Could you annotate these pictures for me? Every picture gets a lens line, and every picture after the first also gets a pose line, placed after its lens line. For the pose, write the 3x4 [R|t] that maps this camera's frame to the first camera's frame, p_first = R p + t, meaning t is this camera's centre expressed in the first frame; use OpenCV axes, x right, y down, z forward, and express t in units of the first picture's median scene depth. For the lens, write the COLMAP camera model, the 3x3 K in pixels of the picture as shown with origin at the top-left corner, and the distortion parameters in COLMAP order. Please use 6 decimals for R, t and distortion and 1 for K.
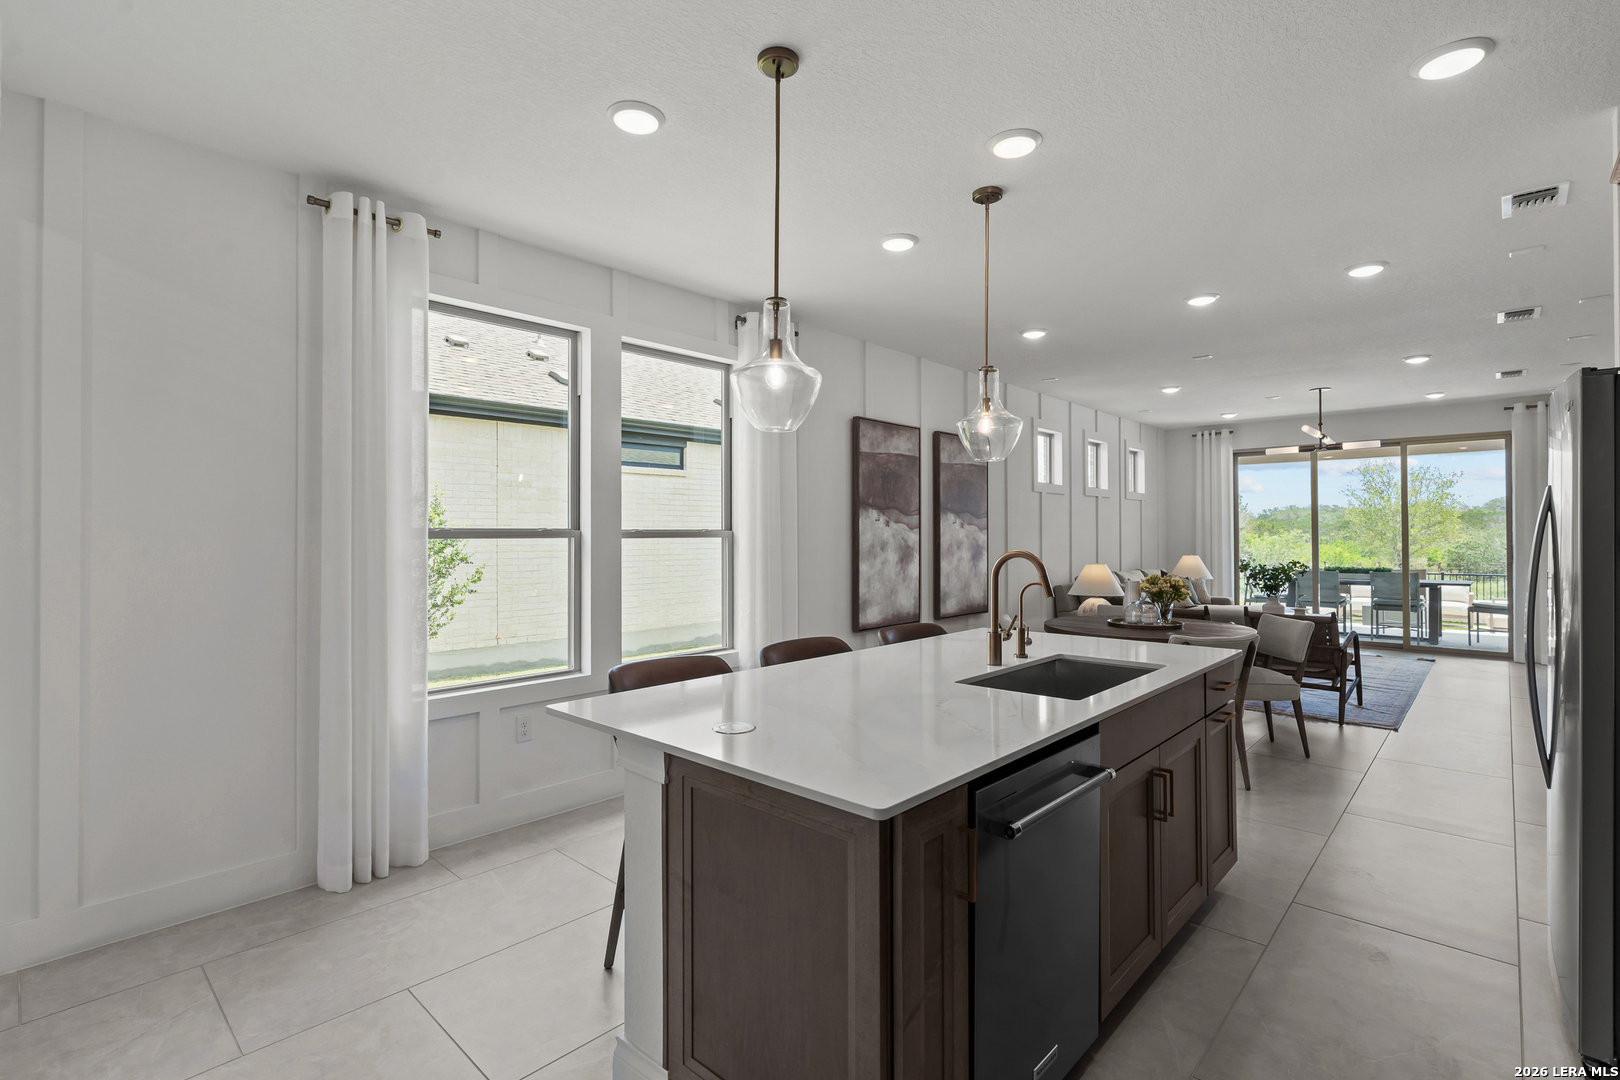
lens RADIAL K [[755.1, 0, 795.9], [0, 755.1, 534.2], [0, 0, 1]] dist [0.000613, 0.000286]
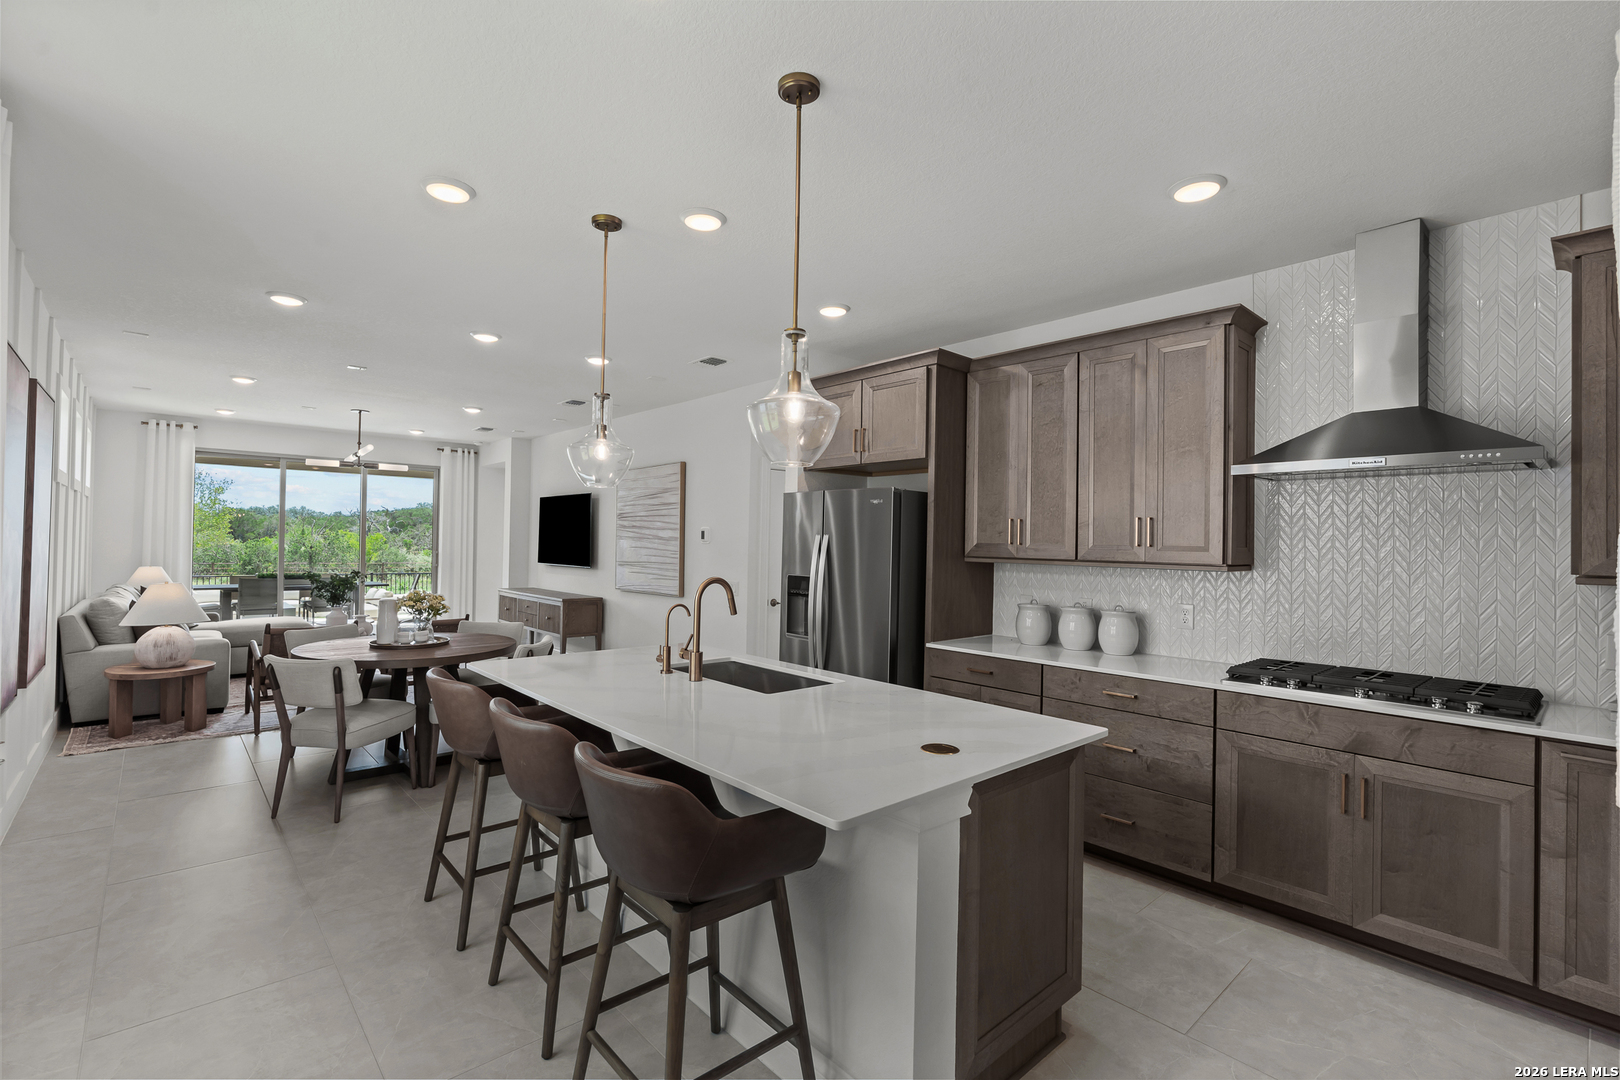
lens RADIAL K [[725.2, 0, 810.0], [0, 725.2, 540.0], [0, 0, 1]] dist [-0.000779, 0.000857]
pose [[0.080549, 0.008974, 0.996710, -0.274852], [-0.017741, 0.999814, -0.007568, -0.010507], [-0.996593, -0.017073, 0.080693, 0.261936]]
